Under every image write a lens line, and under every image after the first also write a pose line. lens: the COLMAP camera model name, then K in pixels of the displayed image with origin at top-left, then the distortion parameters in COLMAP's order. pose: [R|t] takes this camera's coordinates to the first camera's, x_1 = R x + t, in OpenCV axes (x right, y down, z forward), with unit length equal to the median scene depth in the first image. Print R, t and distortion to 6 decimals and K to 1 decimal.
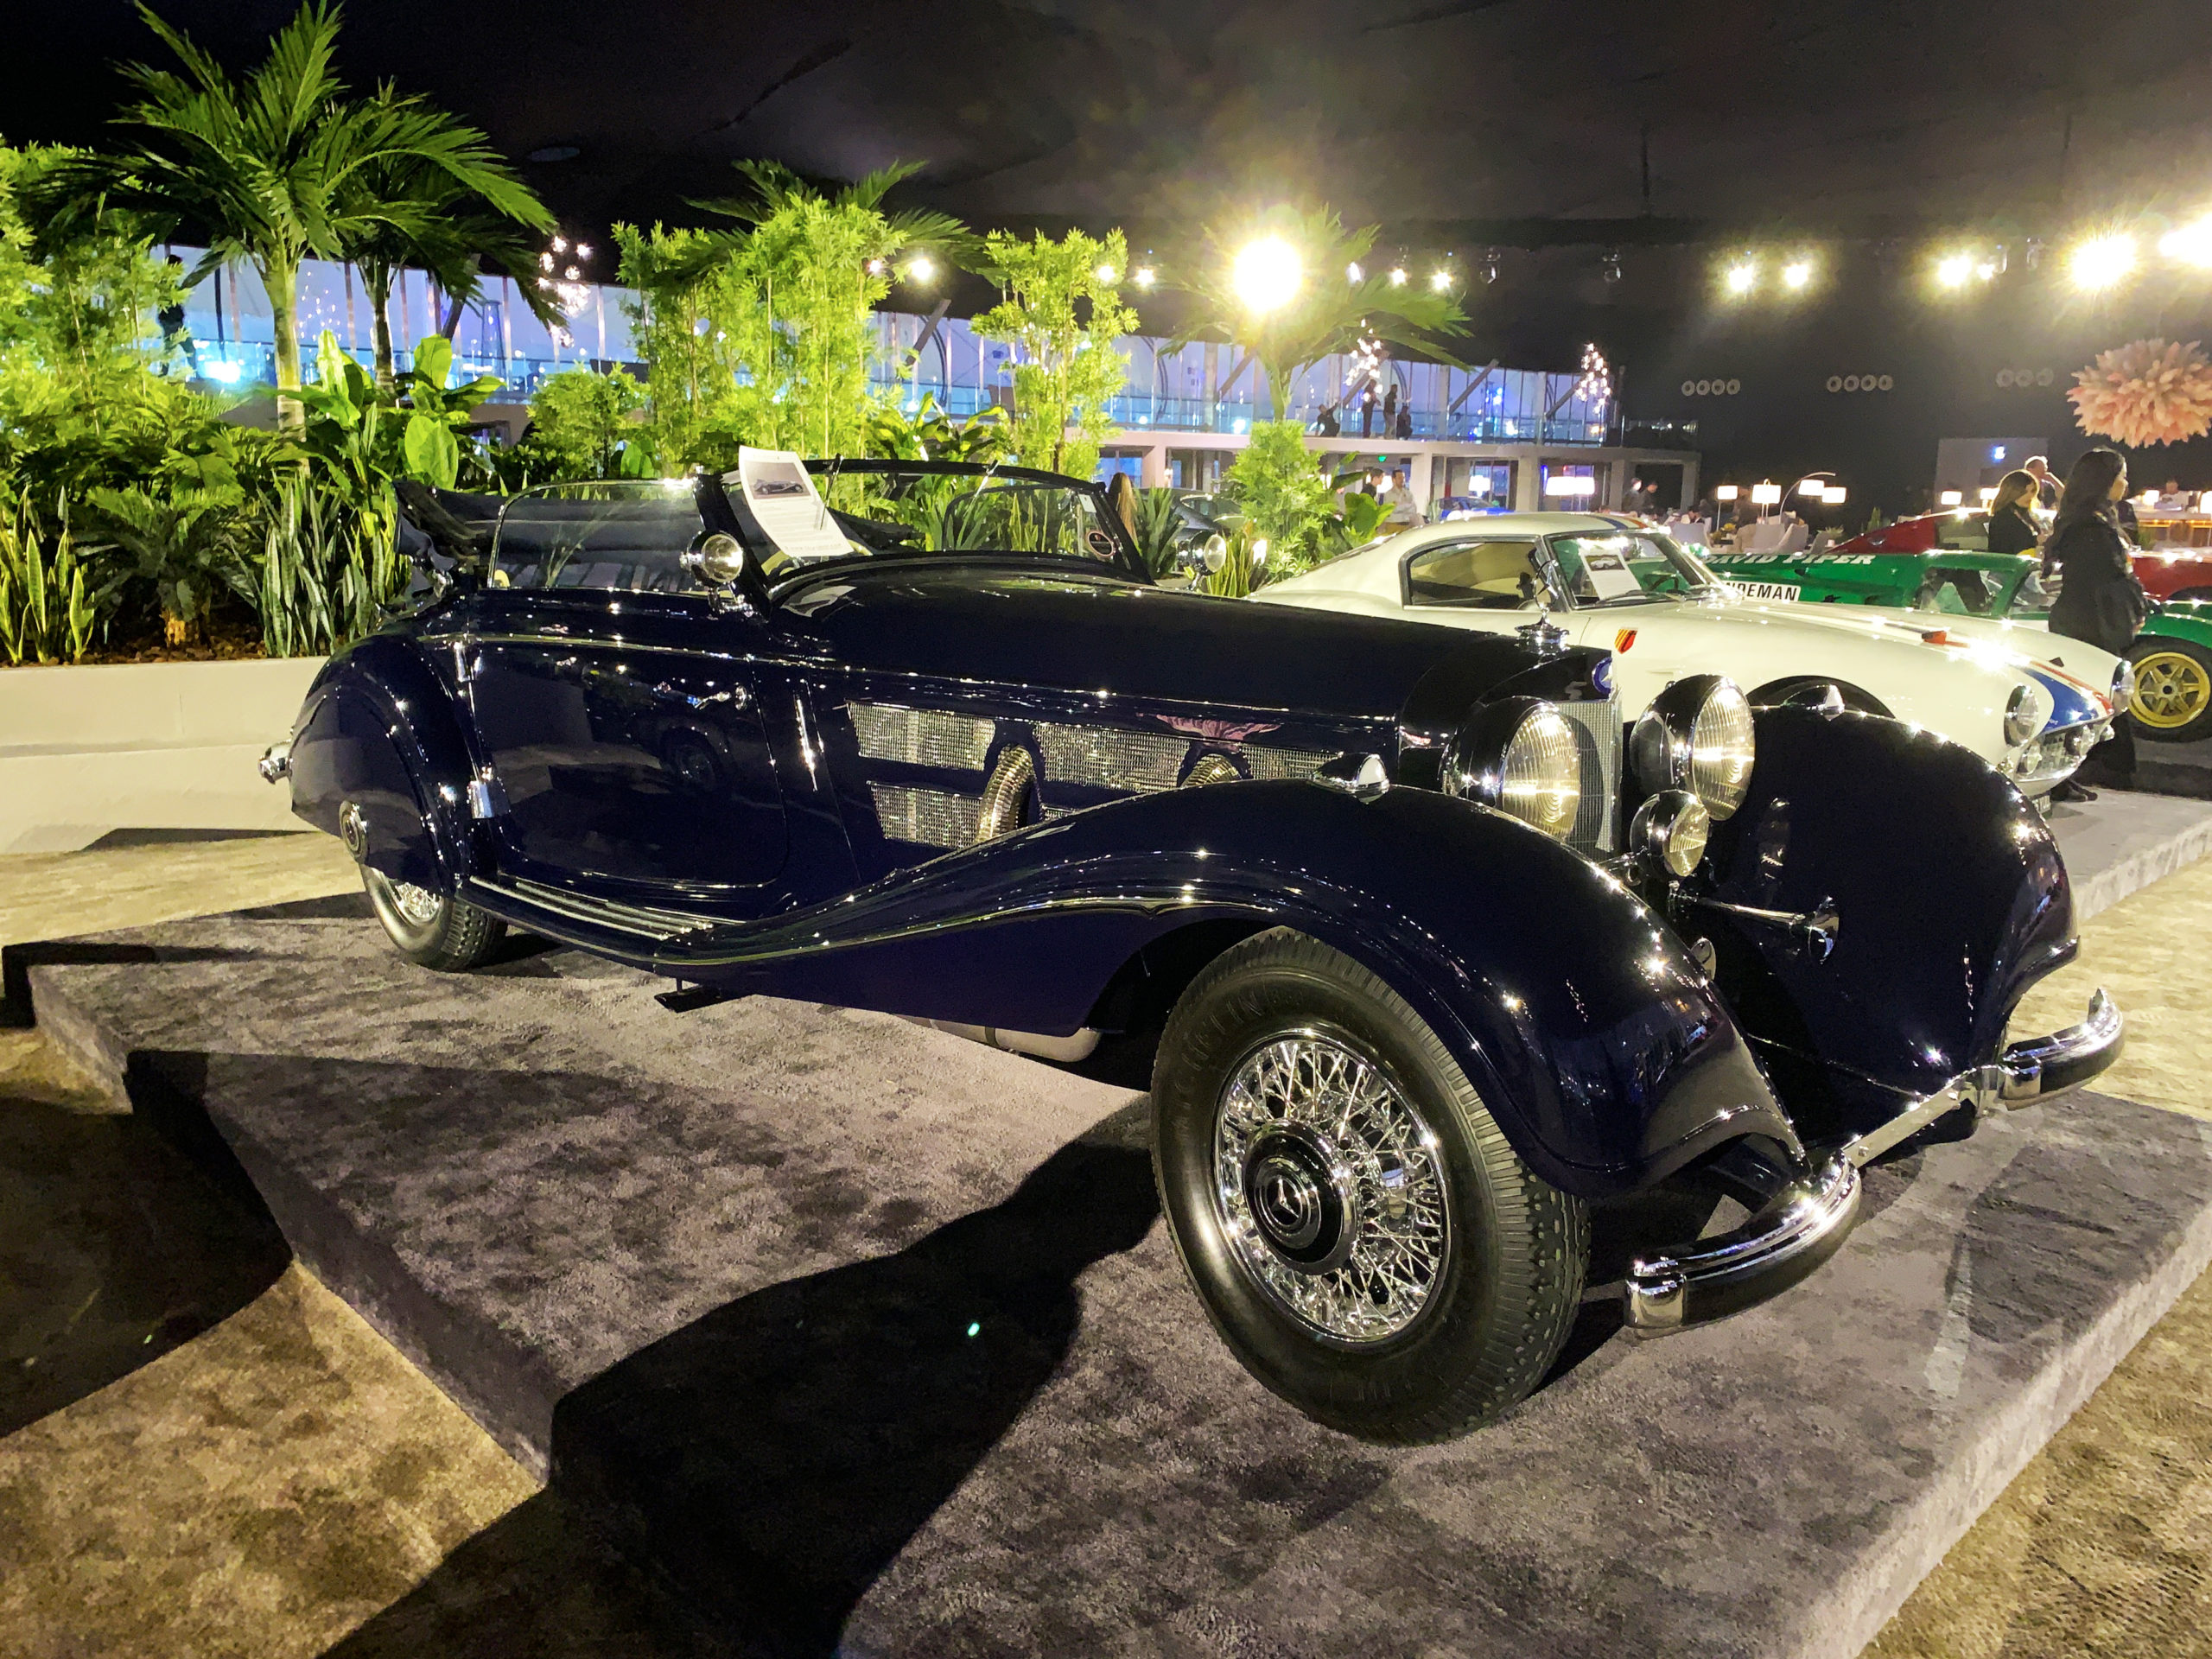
lens RADIAL K [[1759.7, 0, 1106.0], [0, 1759.7, 829.5], [0, 0, 1]] dist [0.005329, 0.000741]
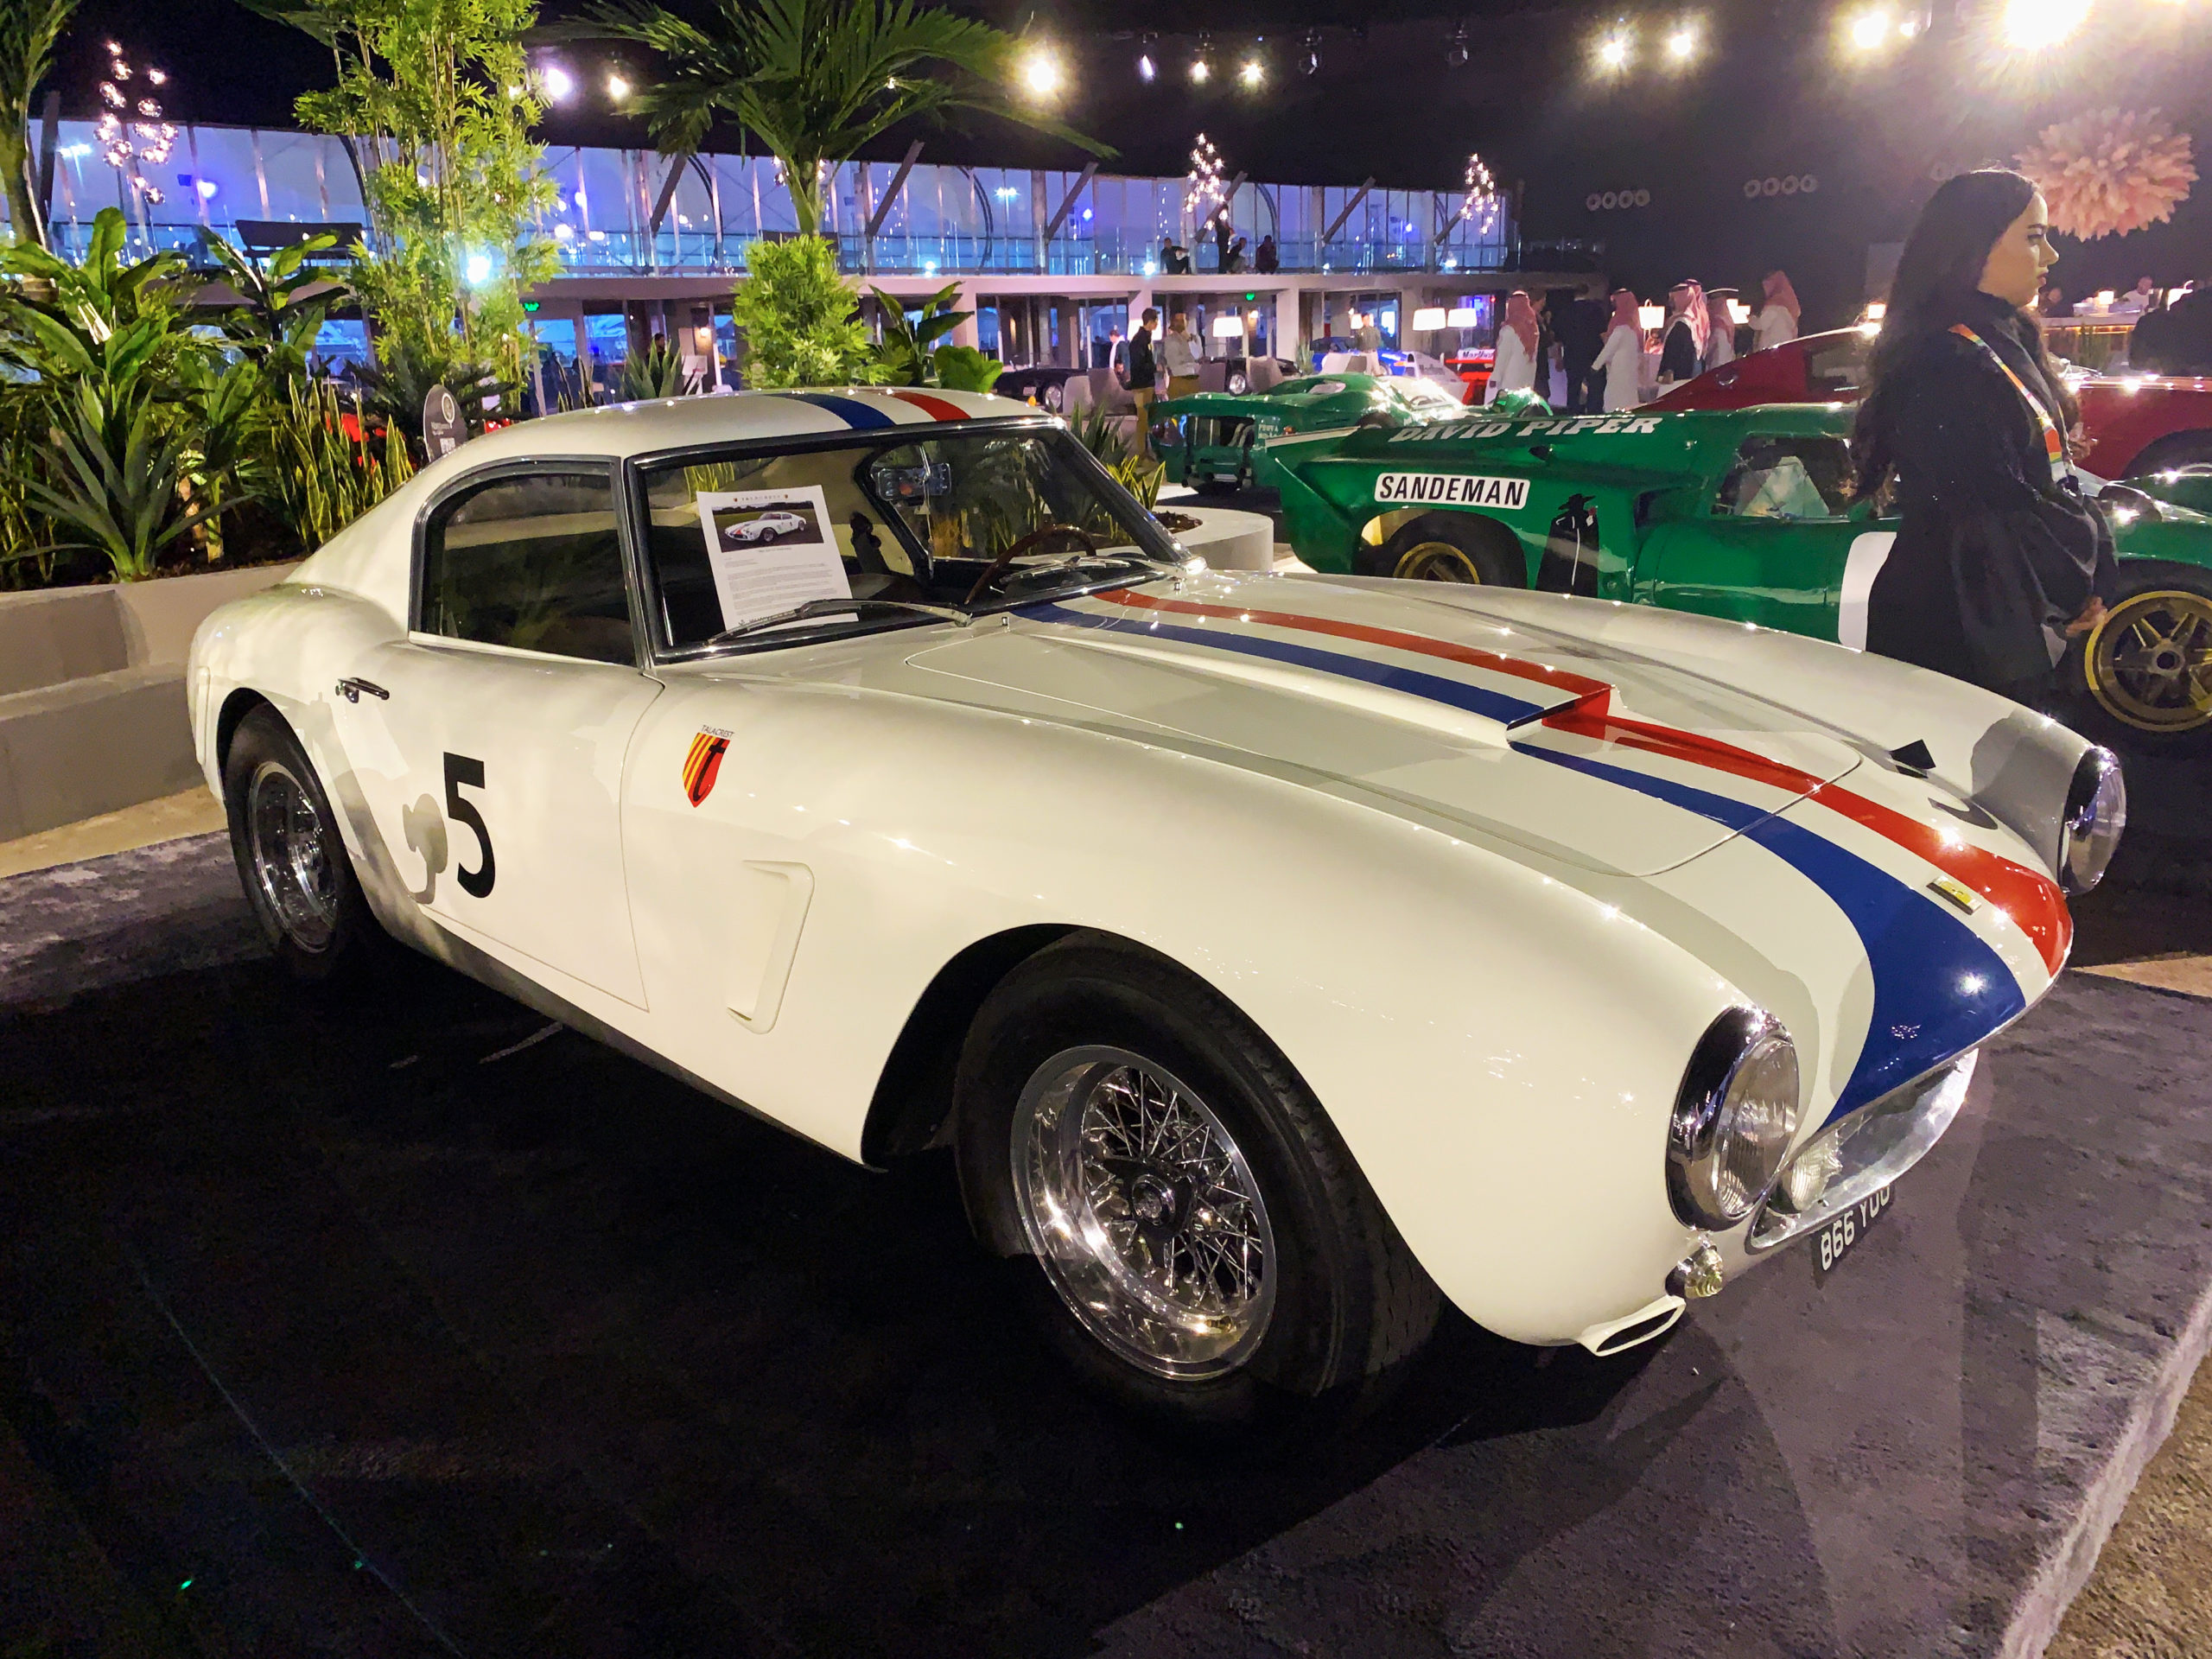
lens RADIAL K [[1759.7, 0, 1106.0], [0, 1759.7, 829.5], [0, 0, 1]] dist [0.005329, 0.000741]
pose [[0.998322, -0.054484, 0.019626, 0.069098], [0.052773, 0.995469, 0.079095, -0.022335], [-0.023846, -0.077927, 0.996674, 0.121435]]
